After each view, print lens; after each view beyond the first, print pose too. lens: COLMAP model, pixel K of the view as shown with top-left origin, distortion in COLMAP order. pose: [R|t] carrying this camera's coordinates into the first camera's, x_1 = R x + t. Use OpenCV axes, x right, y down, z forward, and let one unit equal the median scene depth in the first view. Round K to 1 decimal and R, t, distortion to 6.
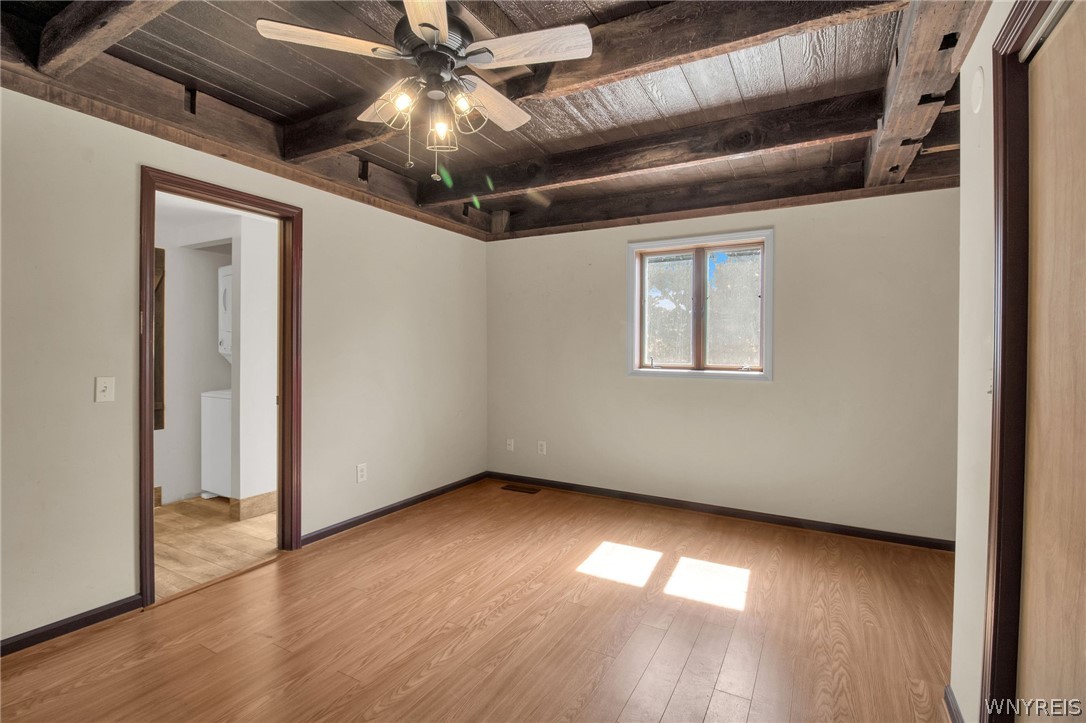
lens RADIAL K [[496.1, 0, 543.5], [0, 496.1, 355.8], [0, 0, 1]] dist [-0.026082, -0.000987]
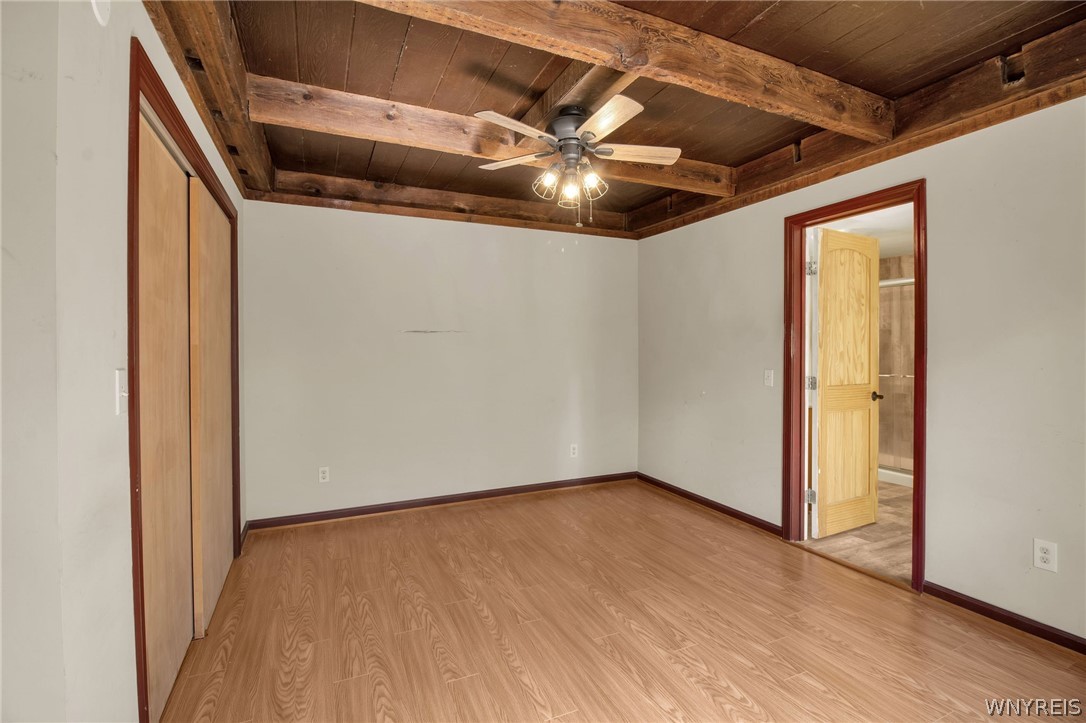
lens RADIAL K [[496.1, 0, 543.5], [0, 496.1, 355.8], [0, 0, 1]] dist [-0.026082, -0.000987]
pose [[-0.596931, 0.006558, -0.802266, 0.679052], [-0.008072, 0.999867, 0.014179, -0.014338], [0.802252, 0.014939, -0.596799, 1.241845]]
